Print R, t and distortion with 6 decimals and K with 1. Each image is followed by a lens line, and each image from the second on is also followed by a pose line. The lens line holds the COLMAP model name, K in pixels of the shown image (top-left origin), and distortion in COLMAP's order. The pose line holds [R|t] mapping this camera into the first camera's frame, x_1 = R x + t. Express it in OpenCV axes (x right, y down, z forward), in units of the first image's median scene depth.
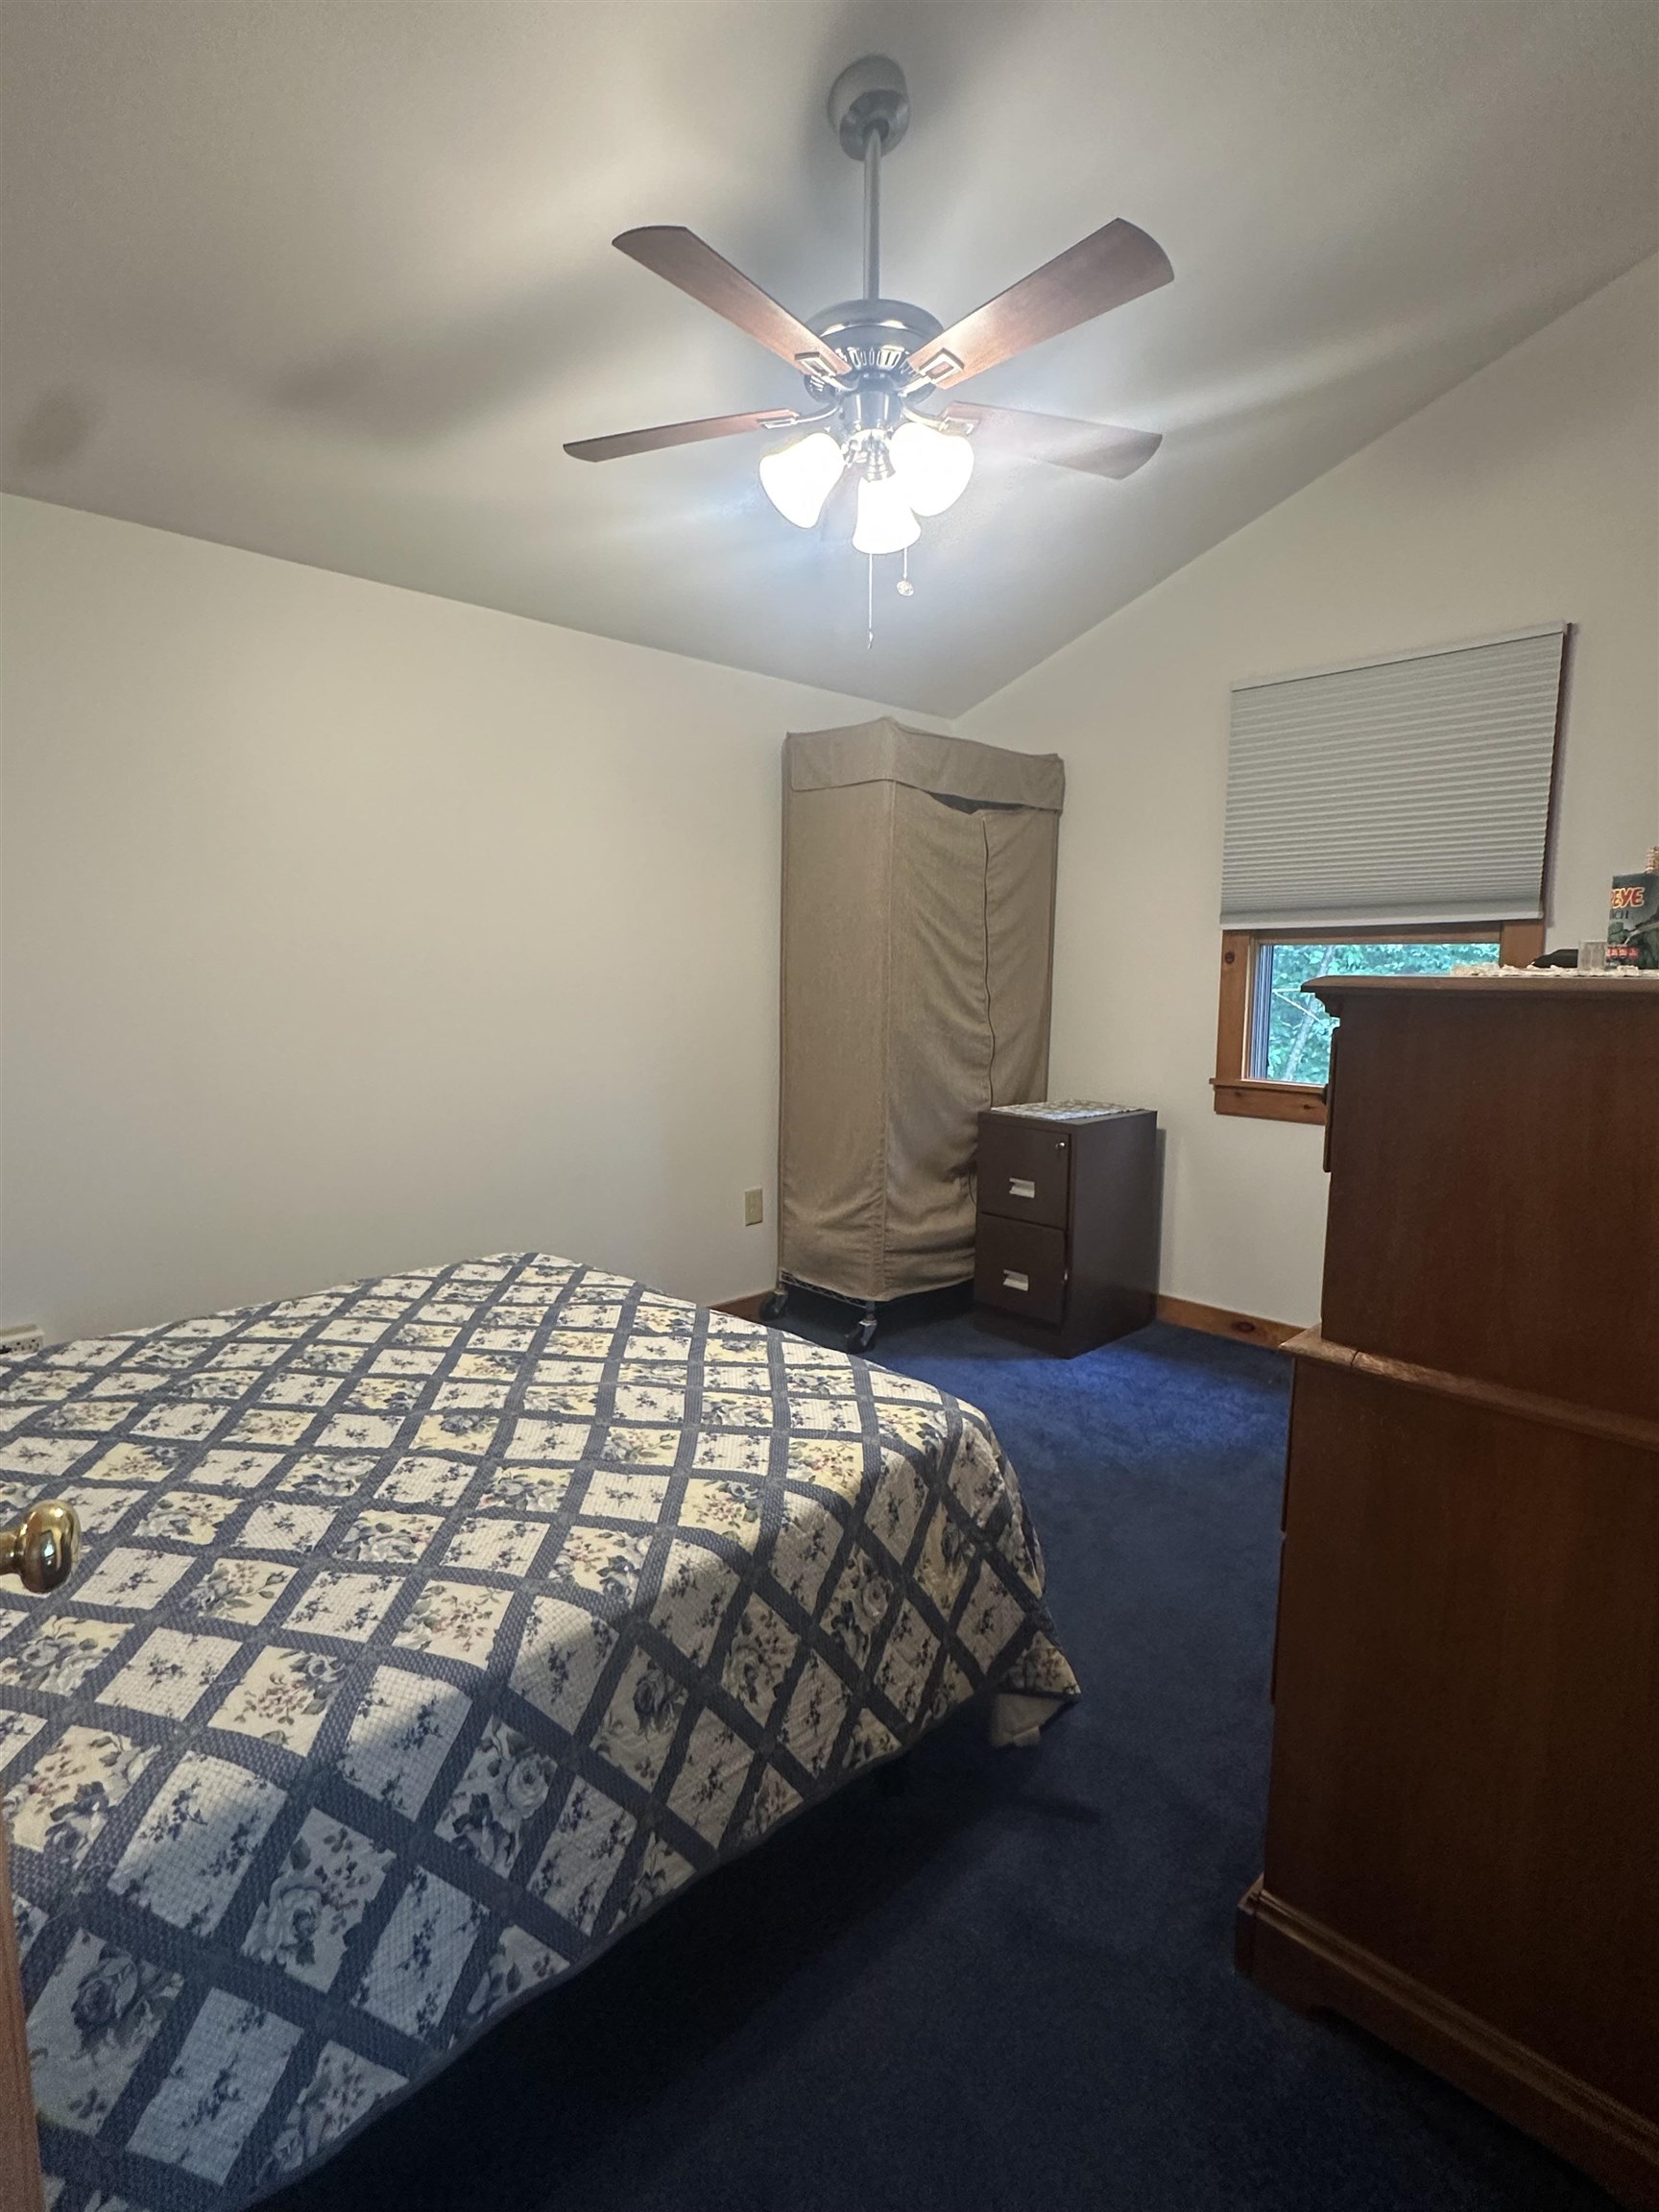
lens RADIAL K [[1097.6, 0, 825.0], [0, 1097.6, 1105.8], [0, 0, 1]] dist [-0.005565, -0.000725]
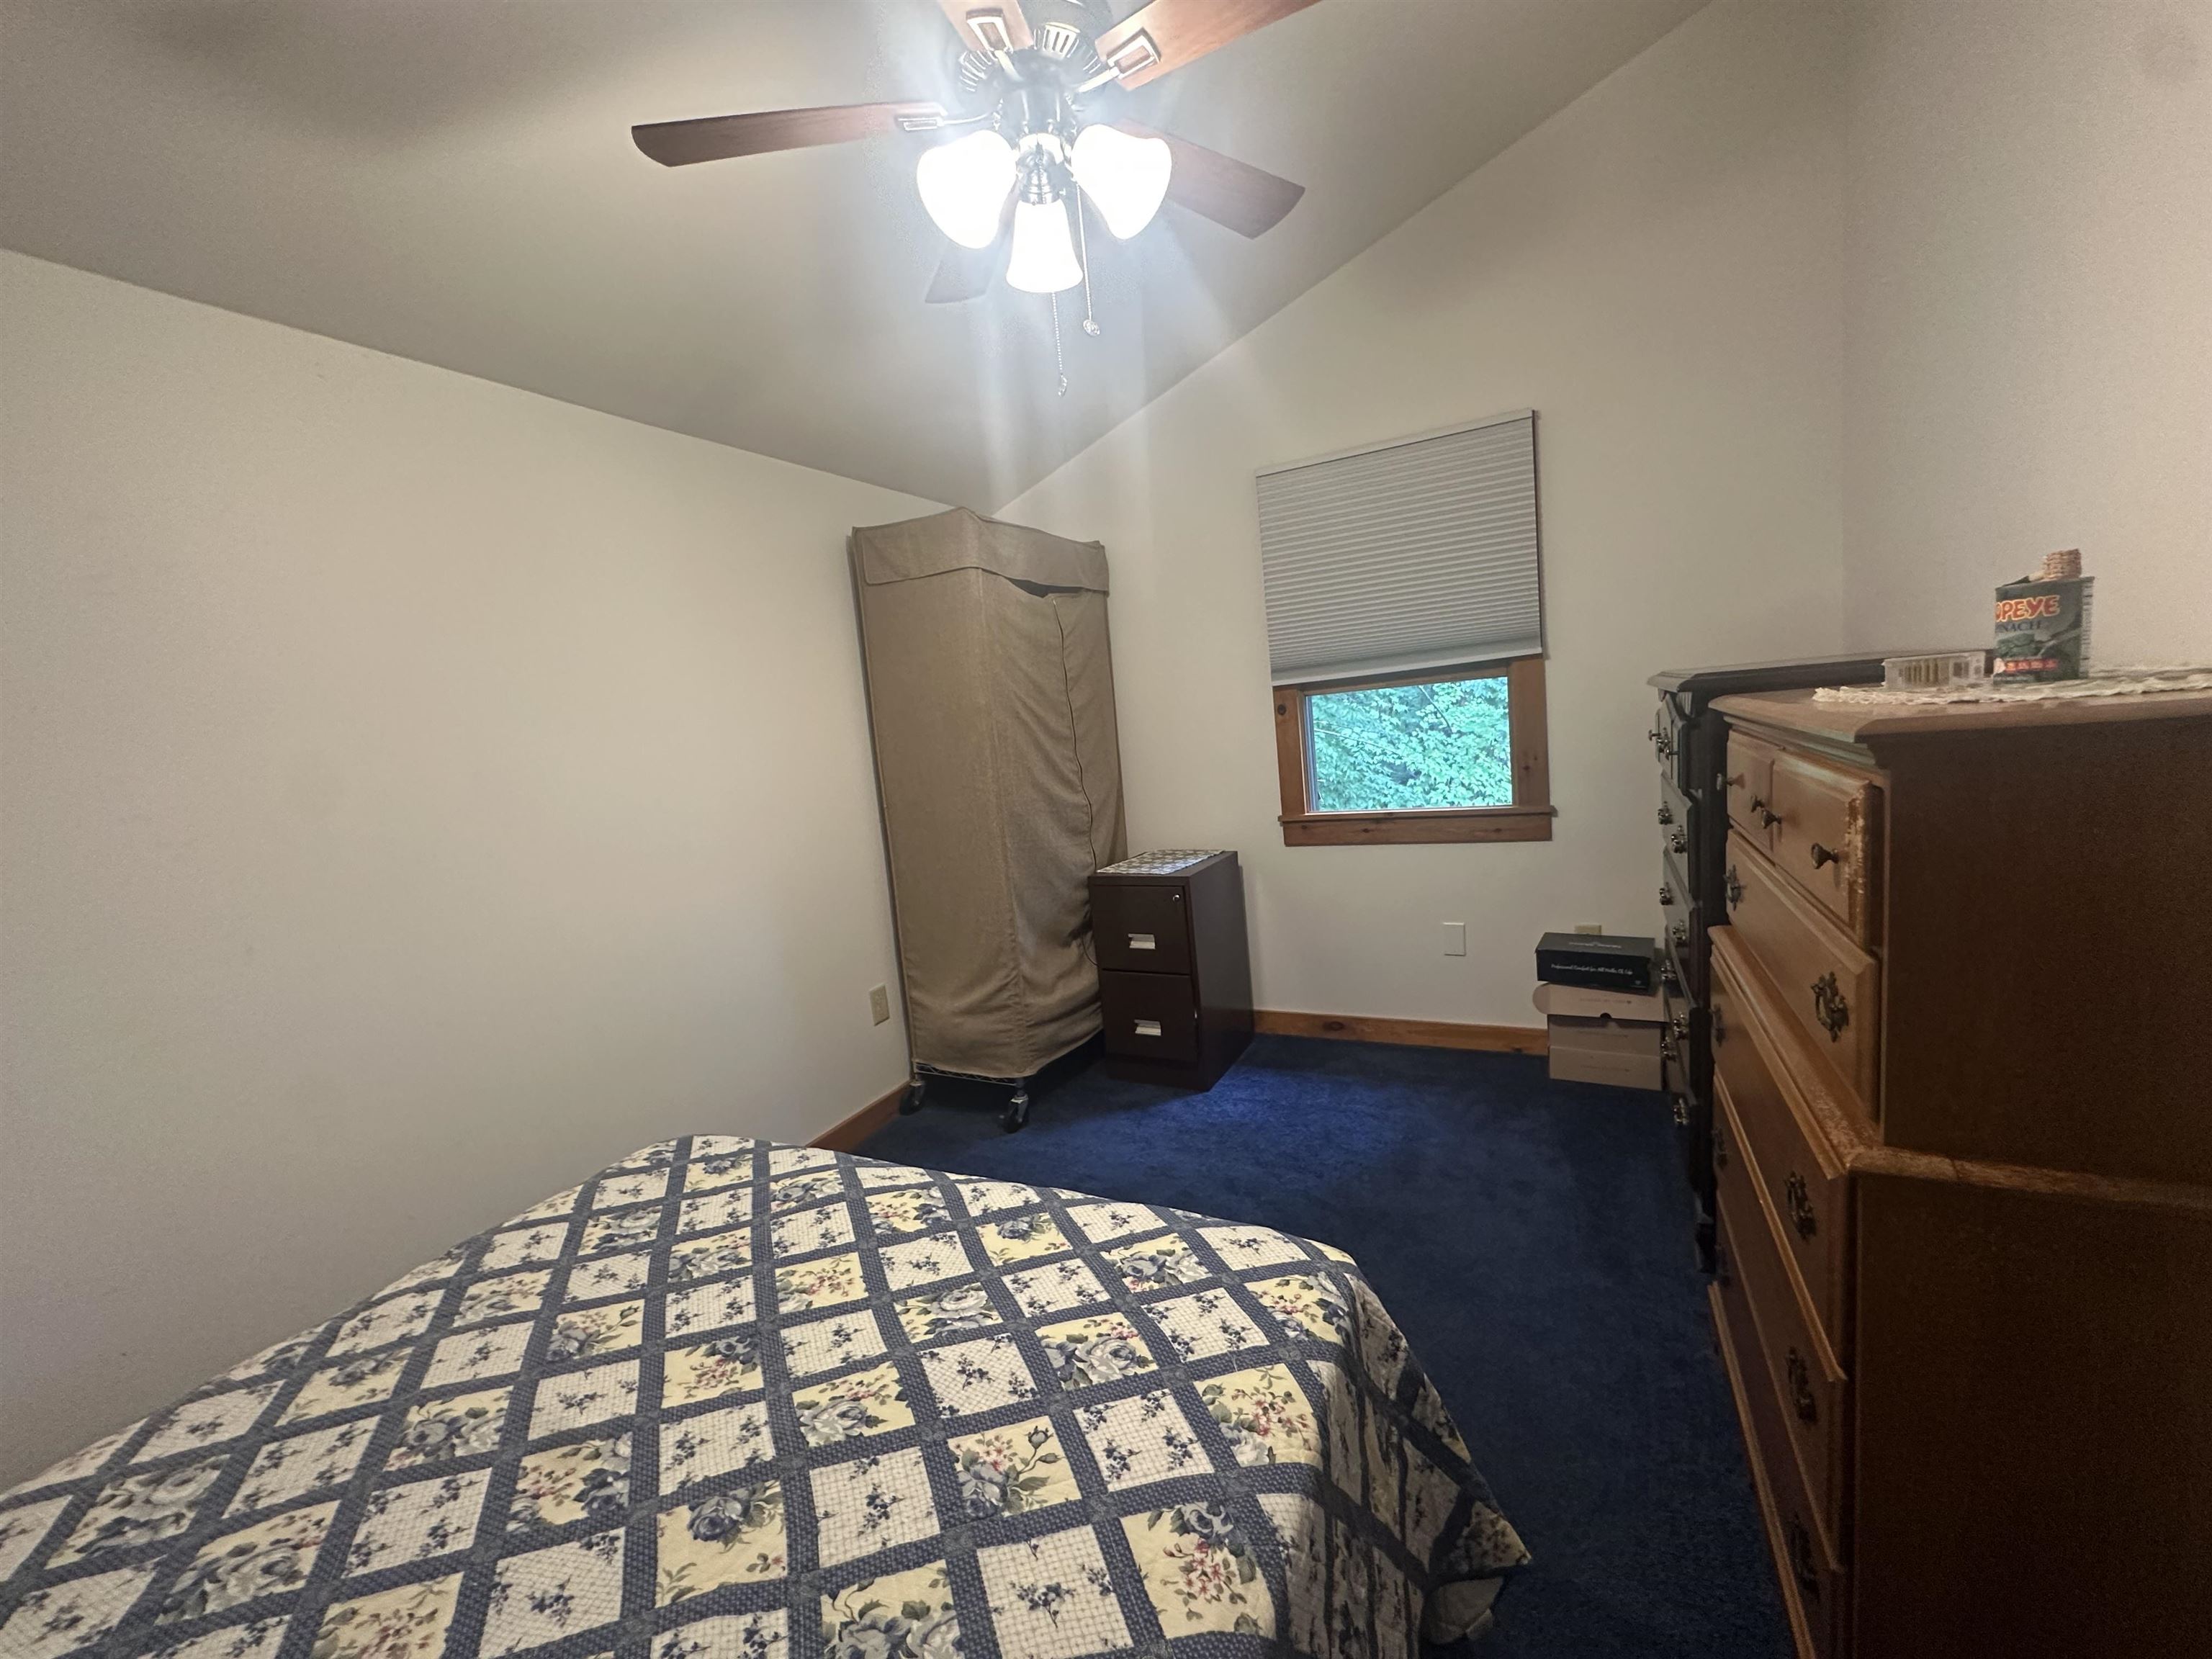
lens RADIAL K [[883.4, 0, 1107.2], [0, 883.4, 828.8], [0, 0, 1]] dist [-0.003936, 0.000765]
pose [[0.942069, -0.135462, 0.306849, -0.185044], [0.141410, 0.989947, 0.002877, -0.074968], [-0.304154, 0.040681, 0.951754, 0.339558]]
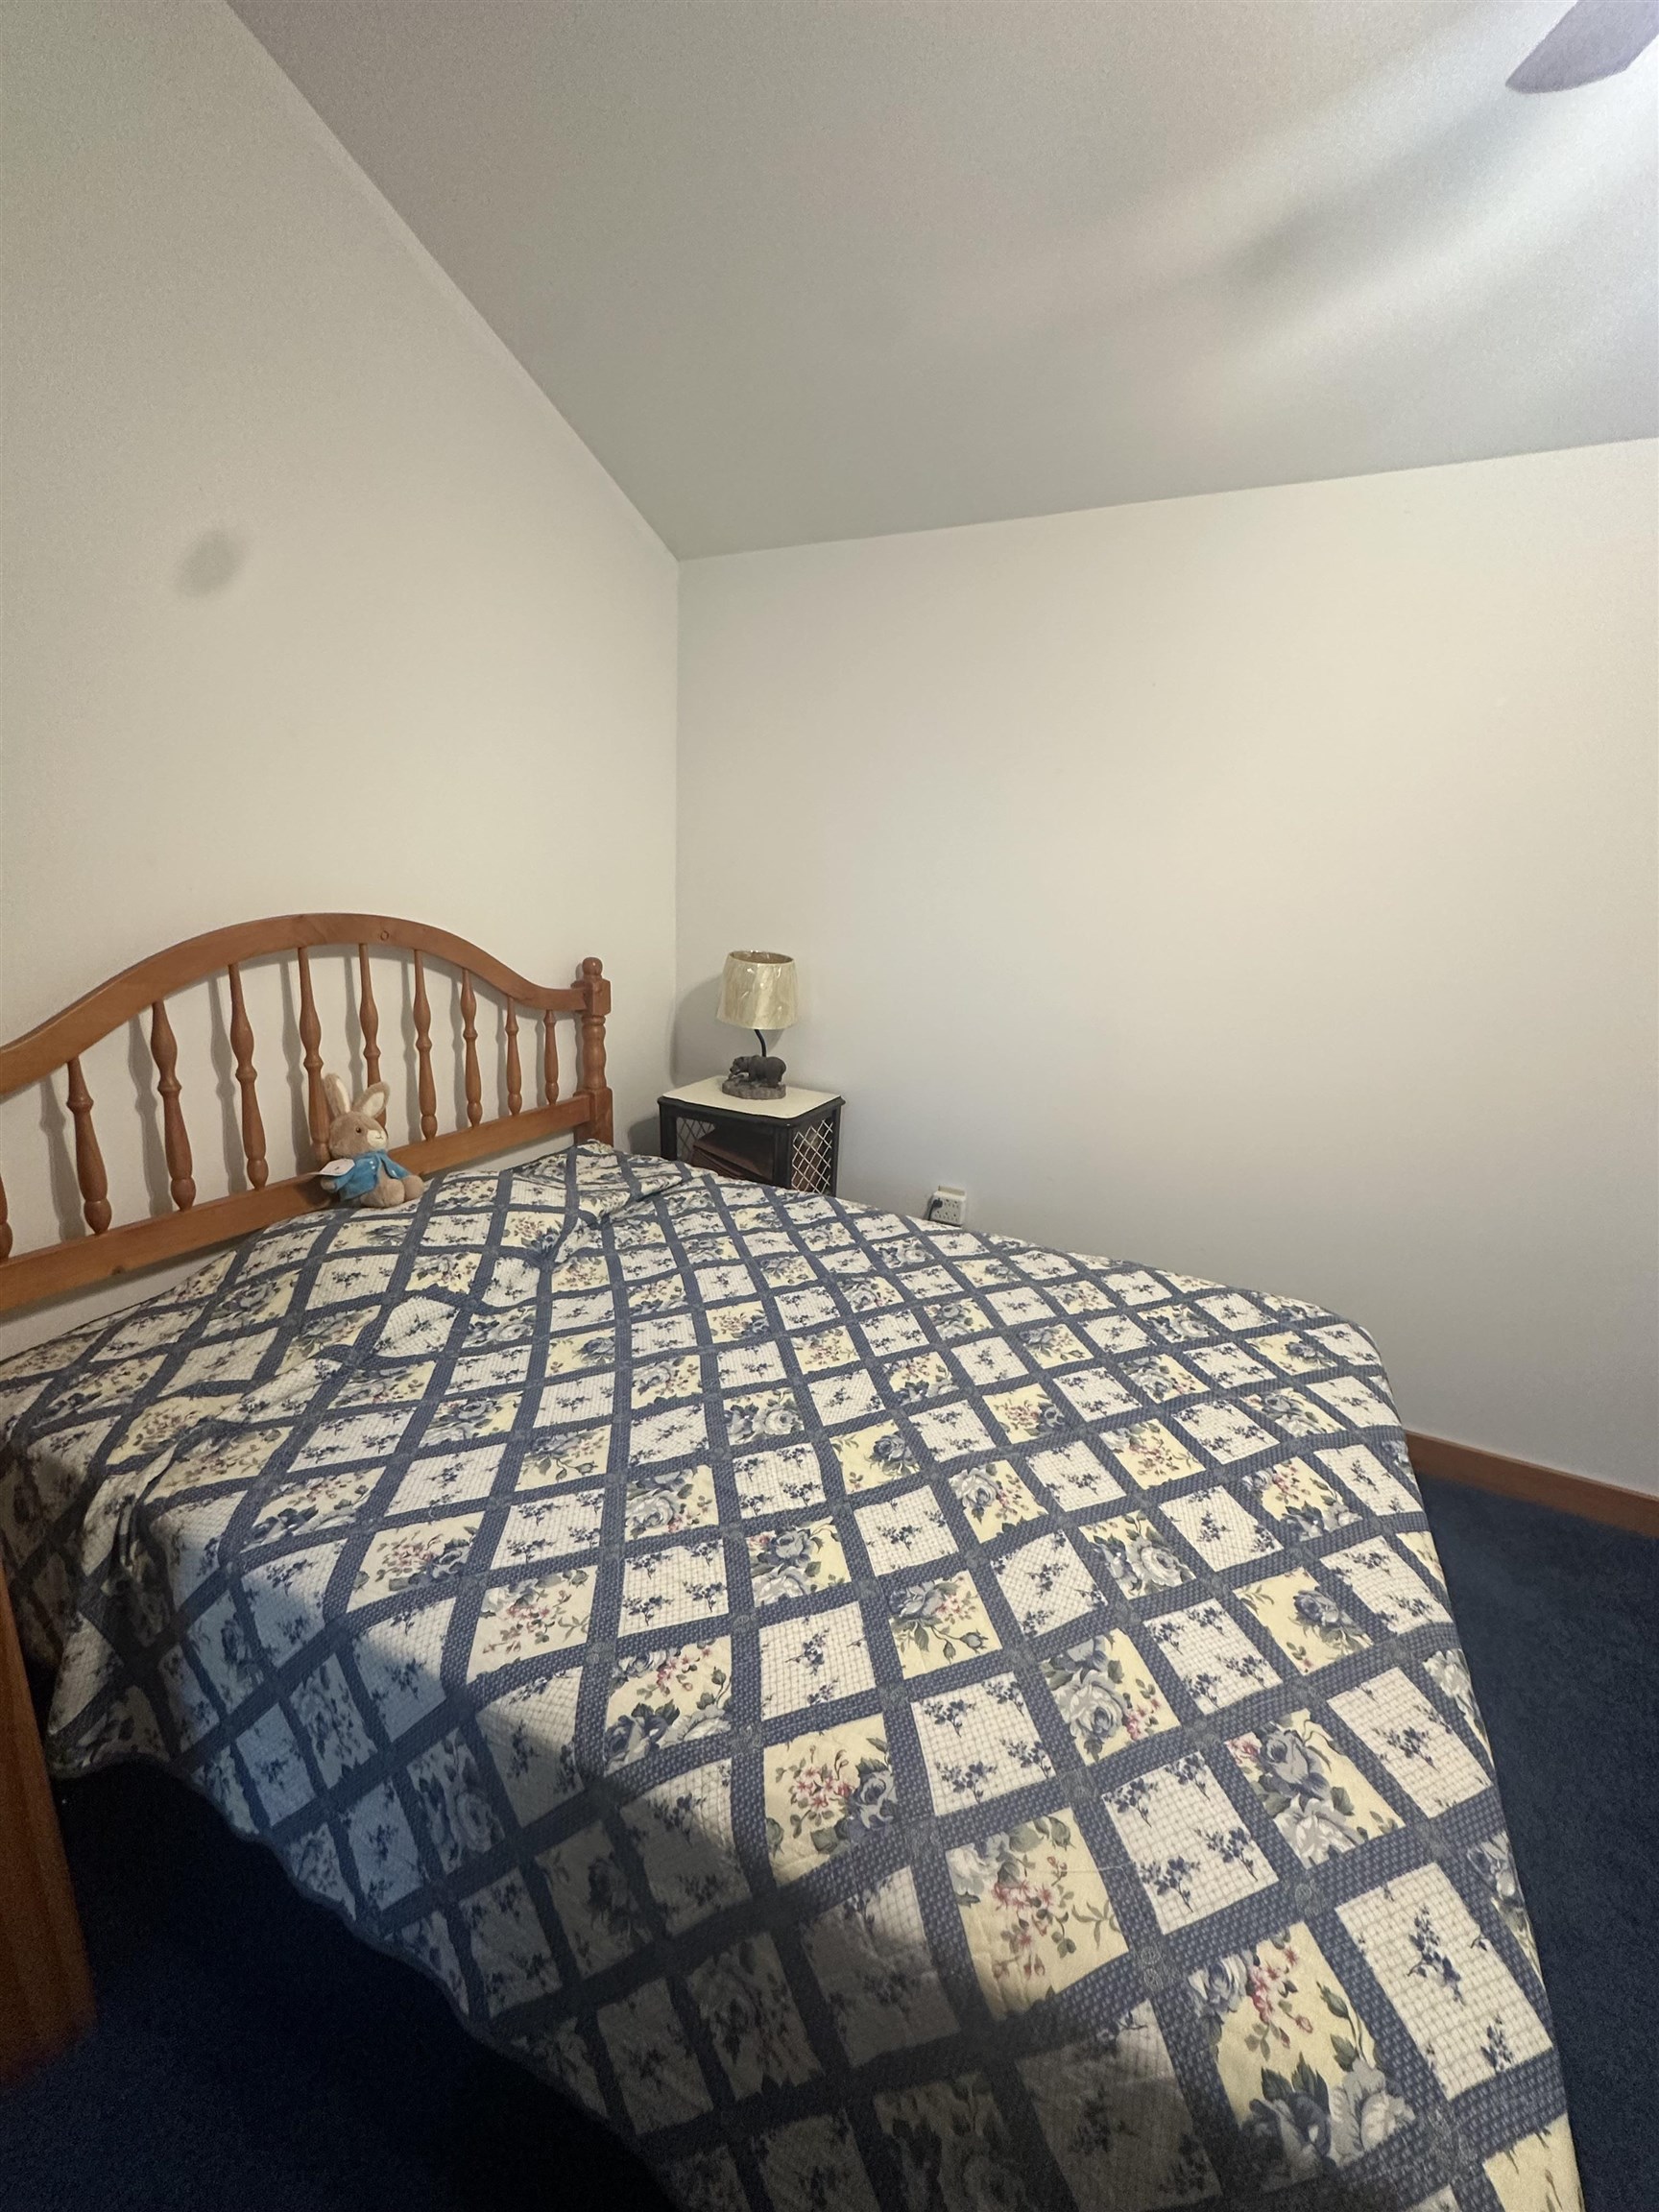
lens RADIAL K [[883.4, 0, 836.3], [0, 883.4, 1101.0], [0, 0, 1]] dist [-0.003936, 0.000765]
pose [[0.326840, 0.248440, -0.911841, 0.217419], [-0.176374, 0.963913, 0.199408, -0.112514], [0.928476, 0.095650, 0.358863, 0.553456]]
